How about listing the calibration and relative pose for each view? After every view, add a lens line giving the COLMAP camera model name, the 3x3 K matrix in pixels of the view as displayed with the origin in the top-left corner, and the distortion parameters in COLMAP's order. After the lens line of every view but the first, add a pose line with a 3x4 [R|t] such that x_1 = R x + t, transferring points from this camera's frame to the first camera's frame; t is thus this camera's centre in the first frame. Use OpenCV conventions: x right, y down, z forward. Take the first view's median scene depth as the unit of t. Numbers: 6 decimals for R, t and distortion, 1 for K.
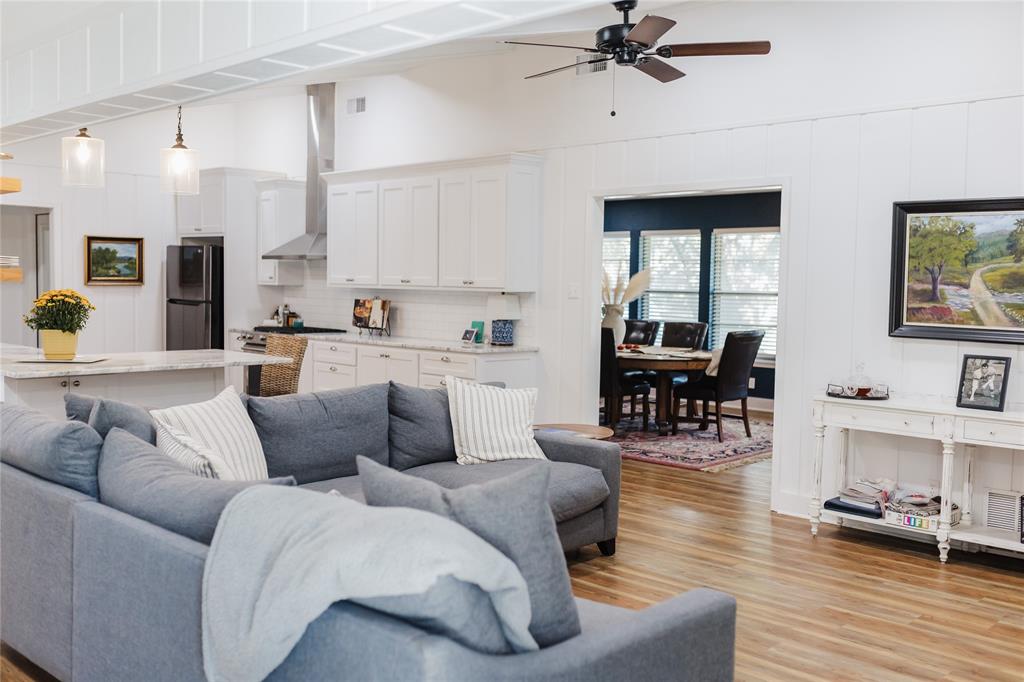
lens RADIAL K [[989.4, 0, 538.2], [0, 989.4, 317.3], [0, 0, 1]] dist [0.009134, 0.000000]
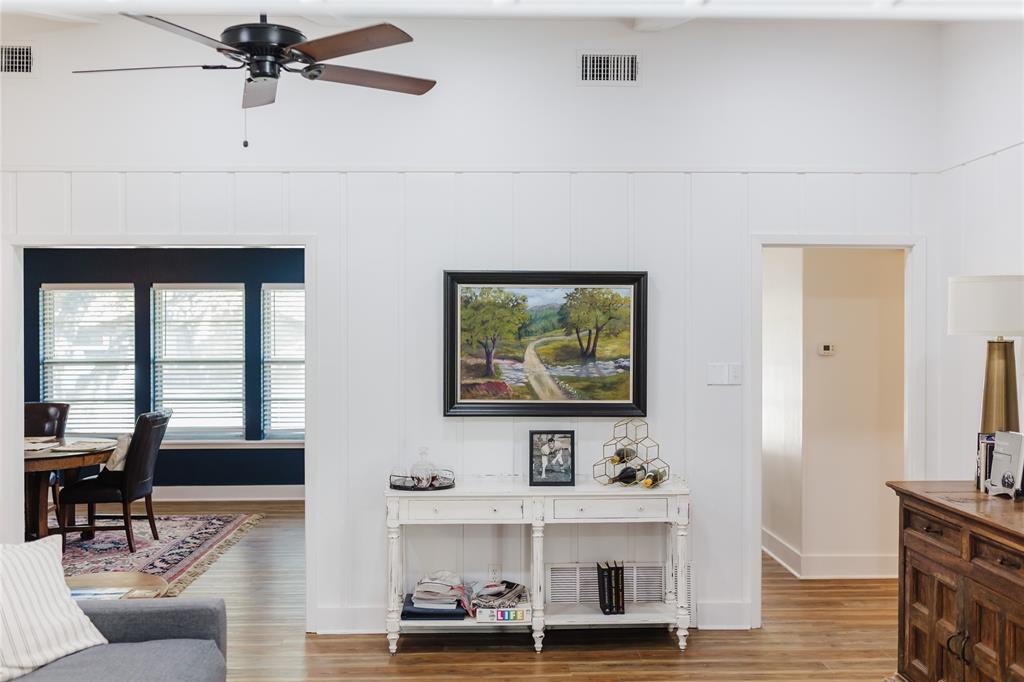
lens RADIAL K [[989.4, 0, 512.1], [0, 989.4, 335.0], [0, 0, 1]] dist [0.009134, 0.000000]
pose [[0.697506, -0.019278, 0.716319, -0.271022], [0.039912, 0.999131, -0.011975, -0.044456], [-0.715466, 0.036942, 0.697670, 0.323552]]
